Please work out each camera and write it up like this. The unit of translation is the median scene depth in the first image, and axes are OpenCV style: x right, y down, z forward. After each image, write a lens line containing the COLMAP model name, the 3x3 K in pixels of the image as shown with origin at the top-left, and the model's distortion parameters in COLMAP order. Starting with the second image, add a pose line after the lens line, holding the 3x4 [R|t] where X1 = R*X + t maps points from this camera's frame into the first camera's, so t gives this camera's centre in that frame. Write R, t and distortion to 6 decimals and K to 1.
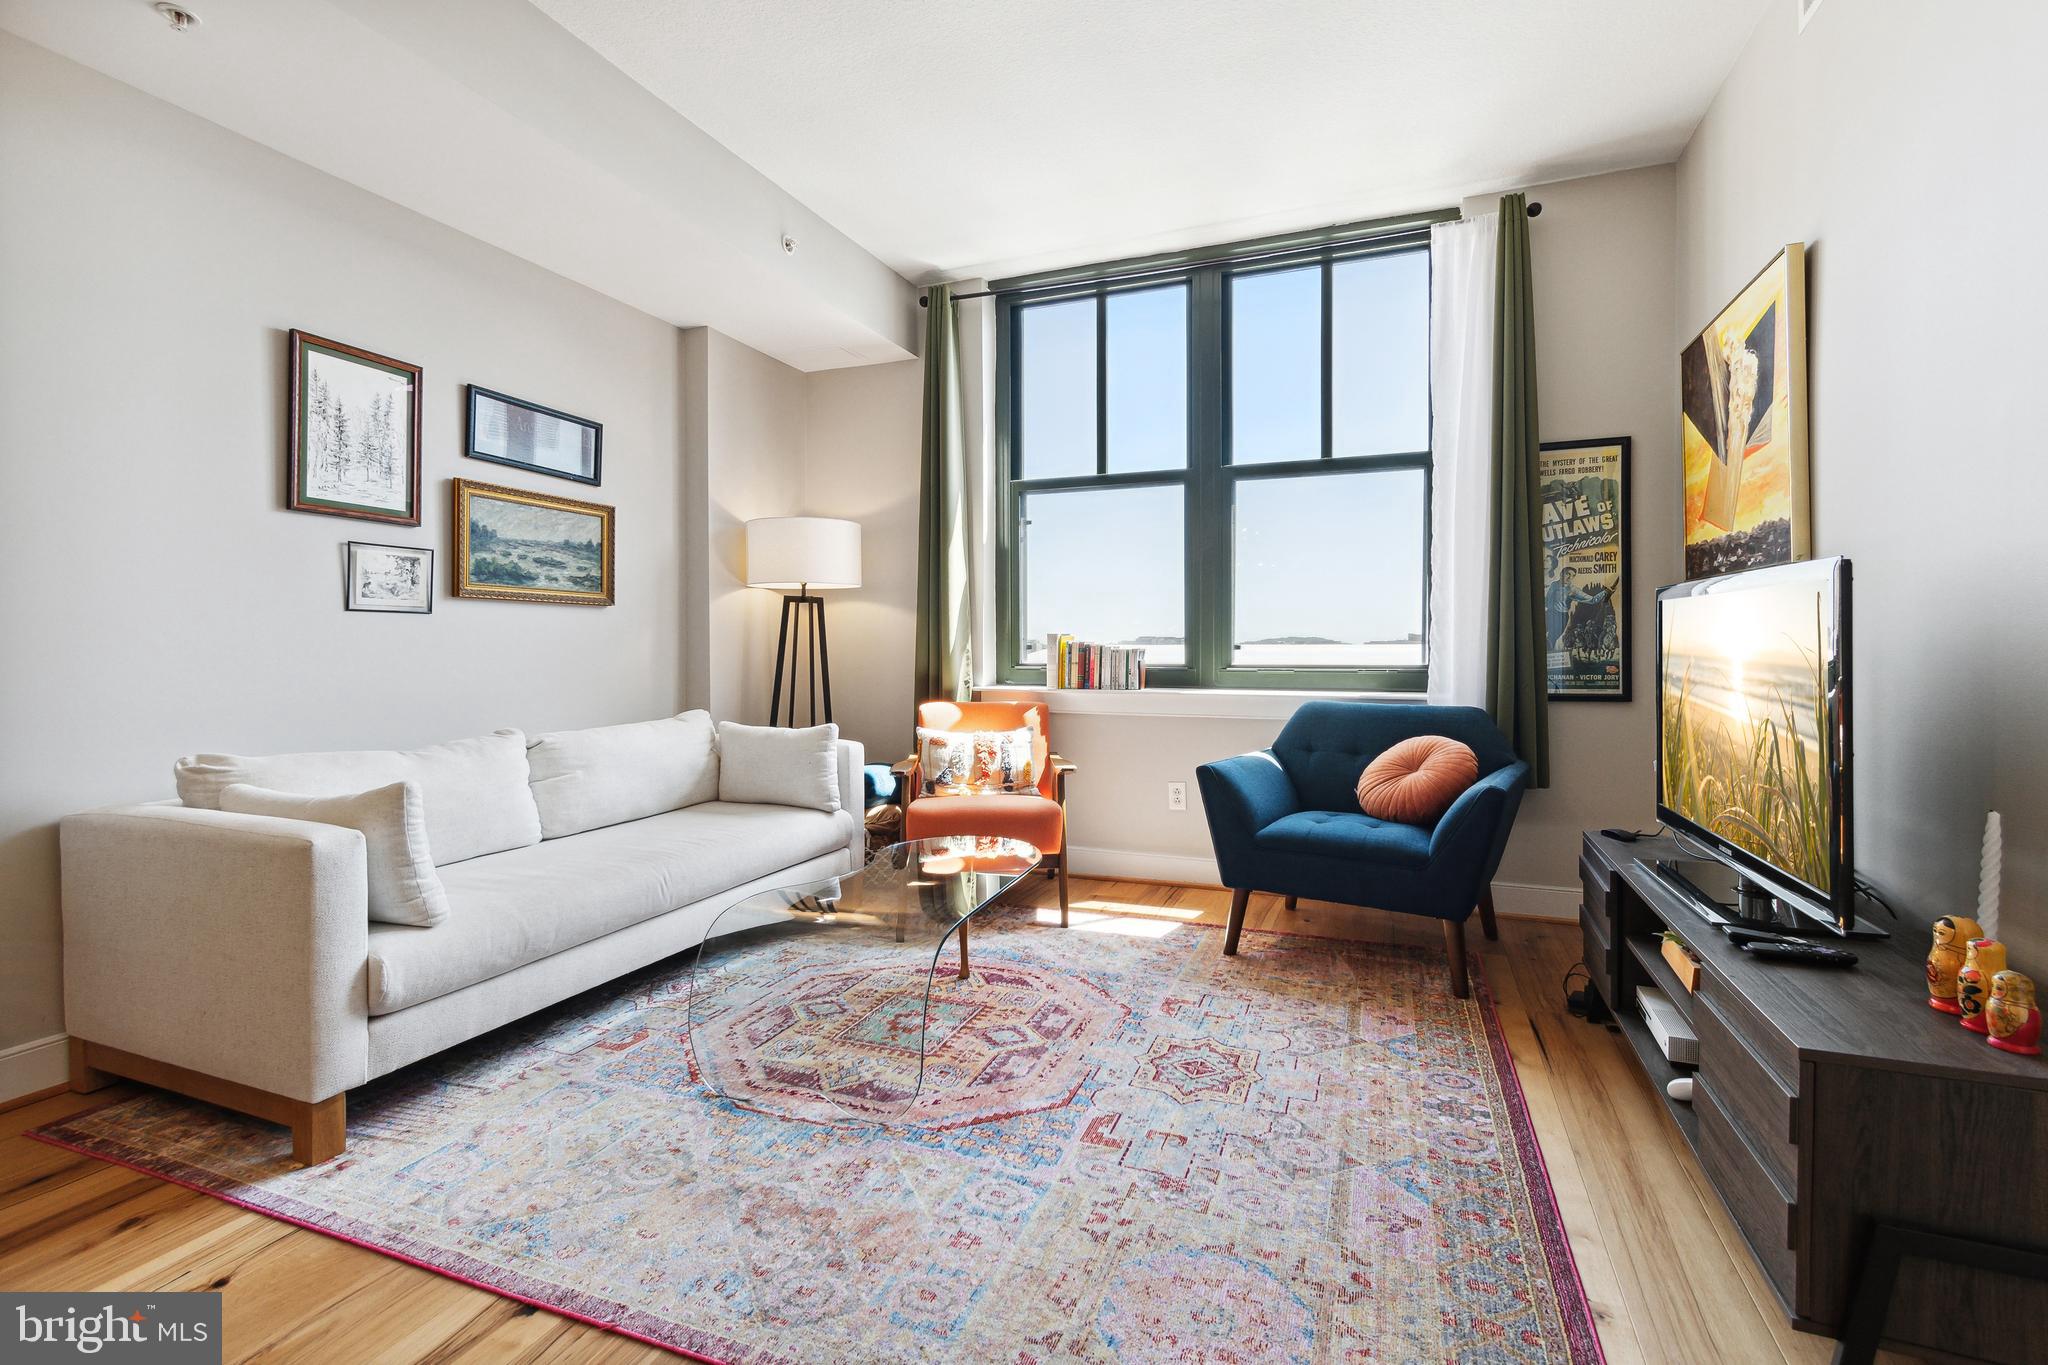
lens RADIAL K [[936.9, 0, 1029.1], [0, 936.9, 639.4], [0, 0, 1]] dist [0.005206, -0.002906]
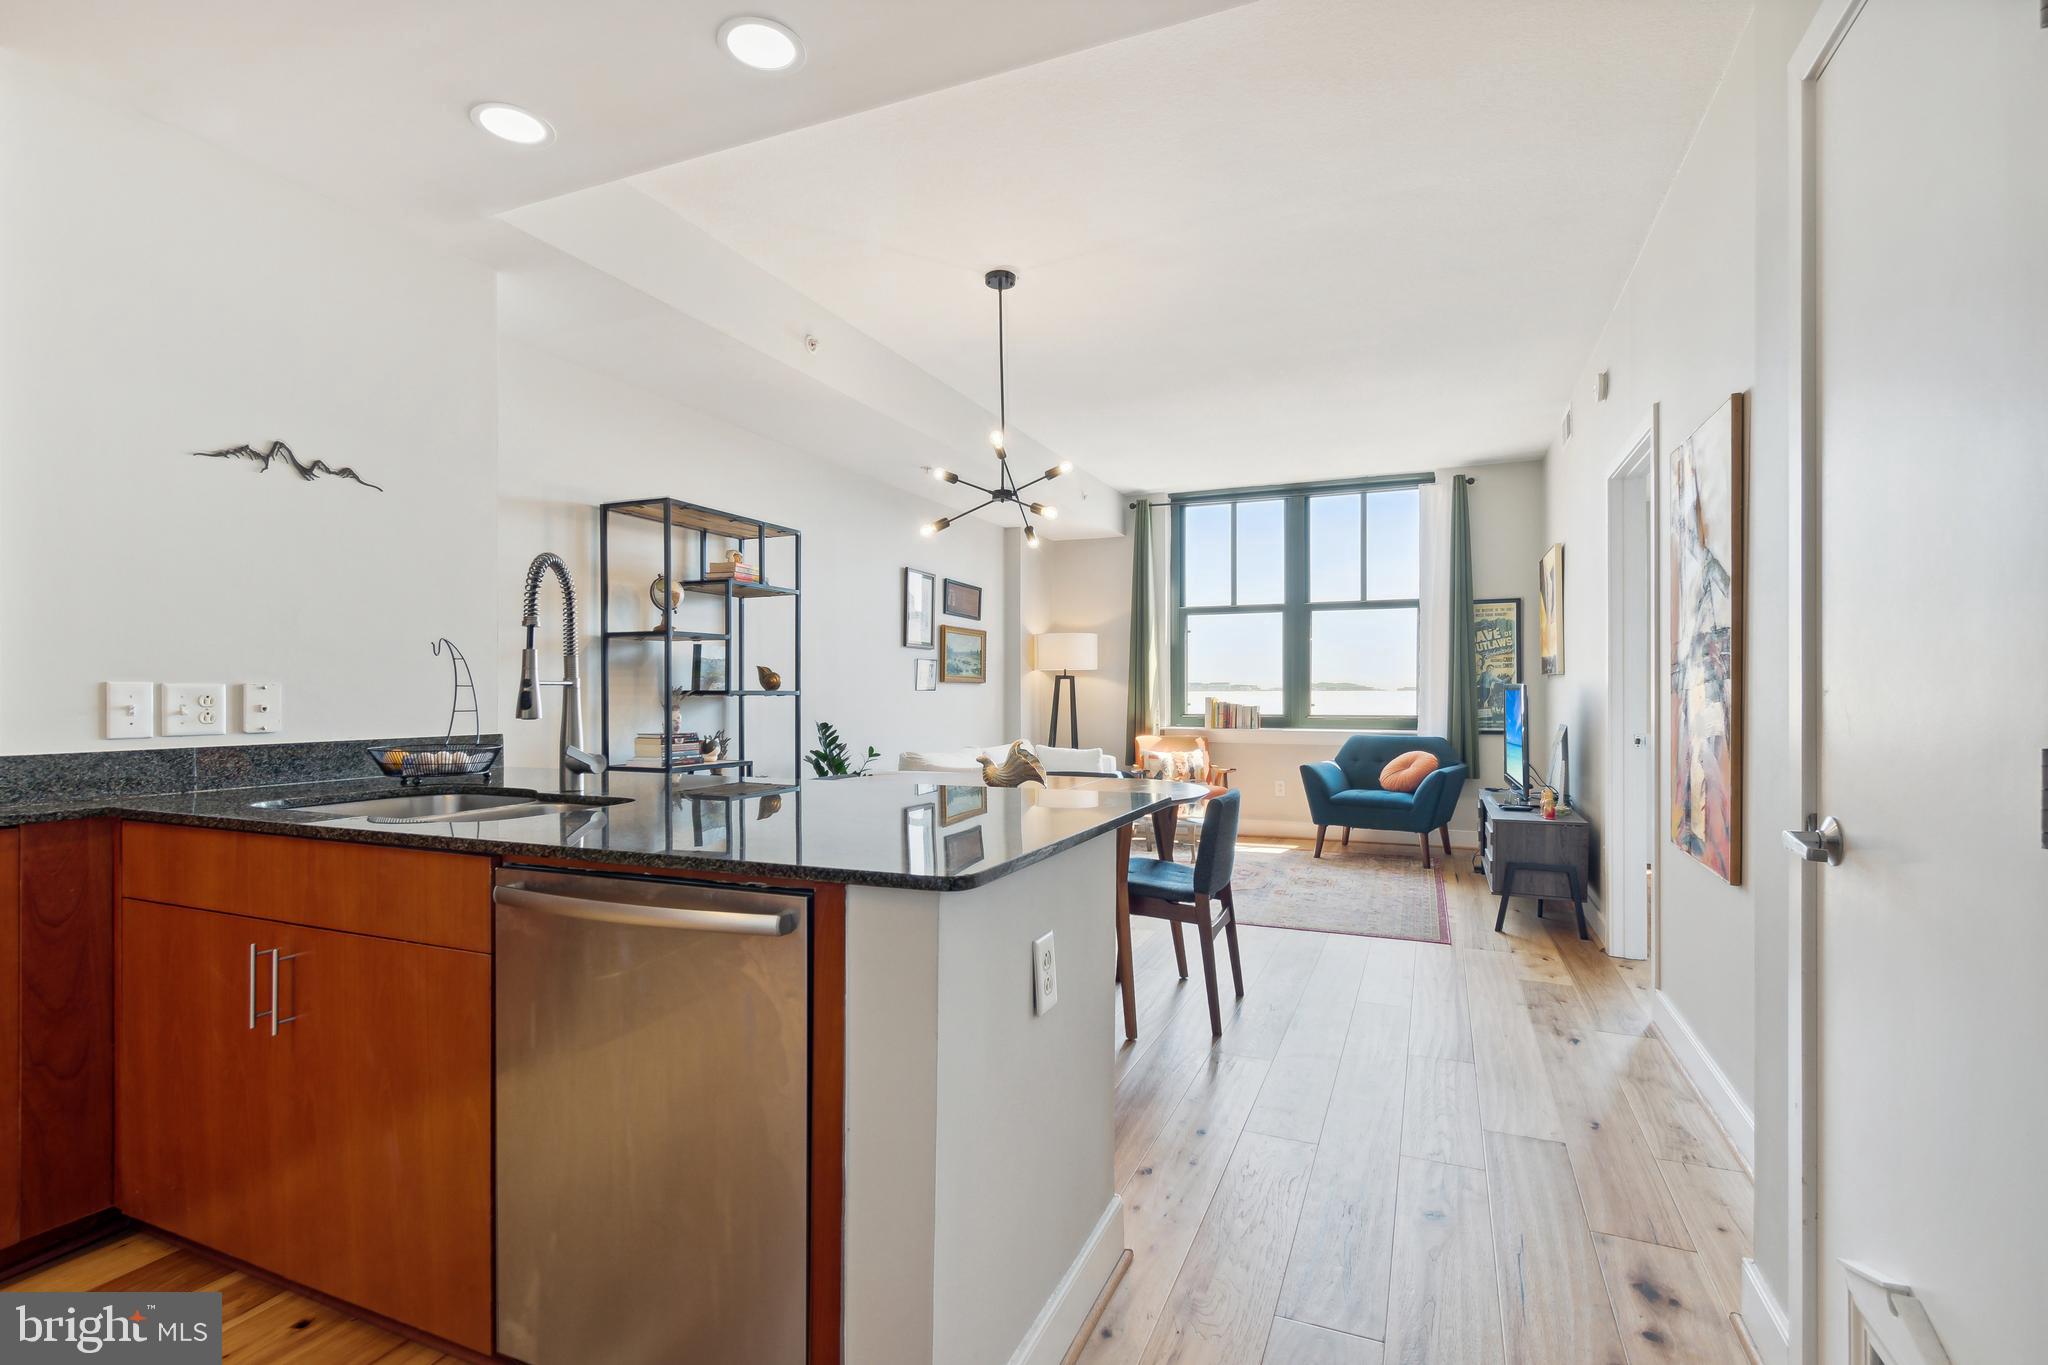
lens RADIAL K [[936.9, 0, 1057.0], [0, 936.9, 682.8], [0, 0, 1]] dist [0.005206, -0.002906]
pose [[0.999998, 0.001231, 0.001329, -0.314328], [-0.001227, 0.999996, -0.002648, -0.033612], [-0.001332, 0.002646, 0.999996, -0.921056]]
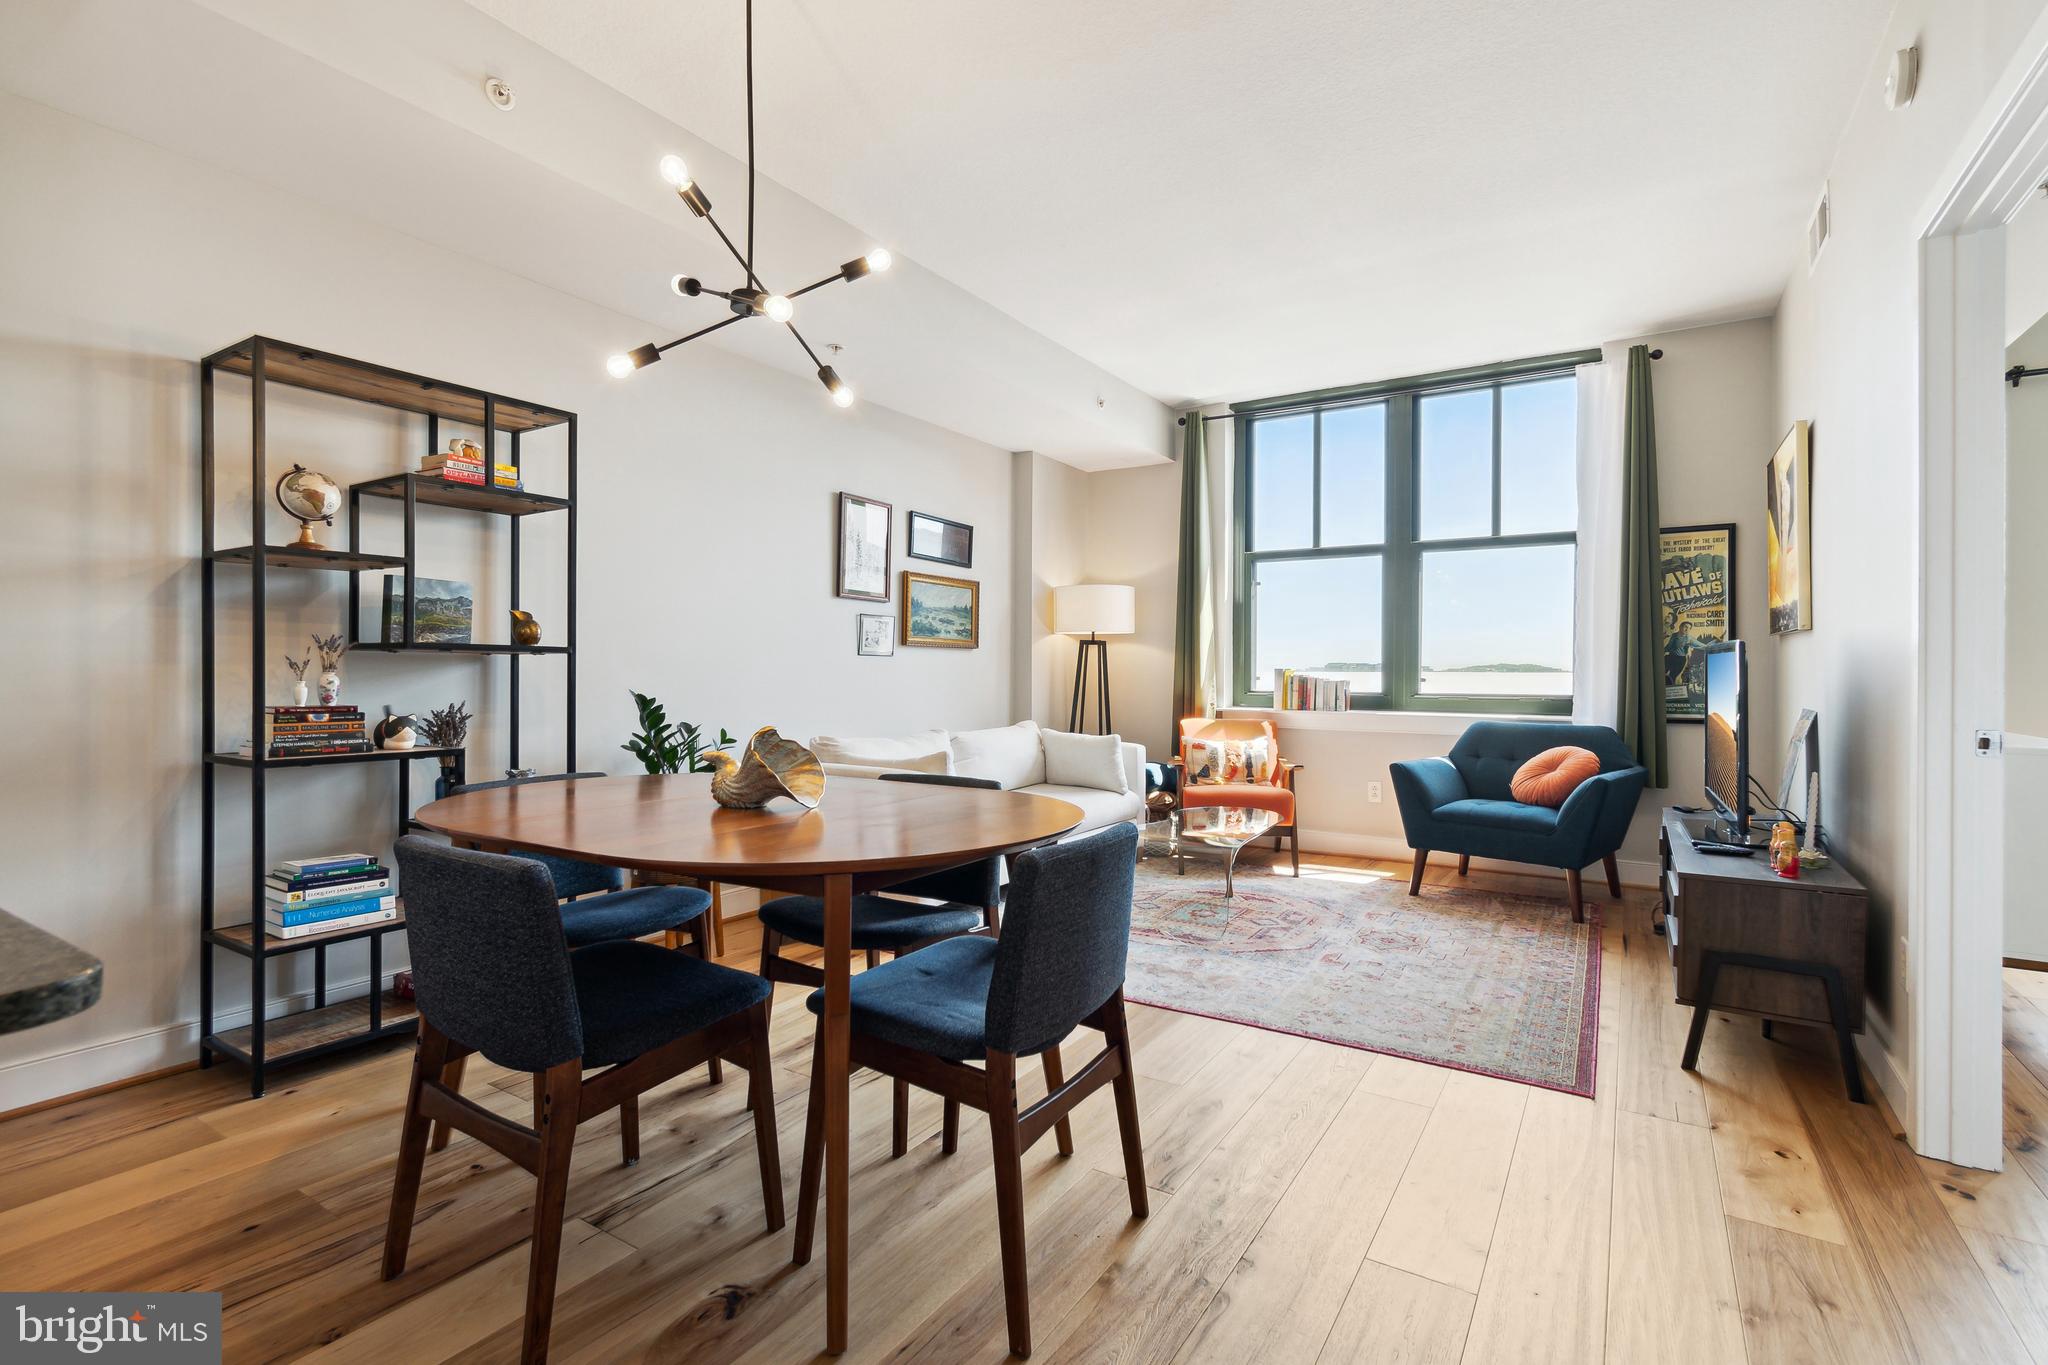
lens RADIAL K [[936.9, 0, 1061.5], [0, 936.9, 665.6], [0, 0, 1]] dist [0.005206, -0.002906]
pose [[0.986753, 0.005672, -0.162131, -0.077013], [-0.005553, 0.999984, 0.001187, -0.012285], [0.162135, -0.000271, 0.986769, -0.446634]]
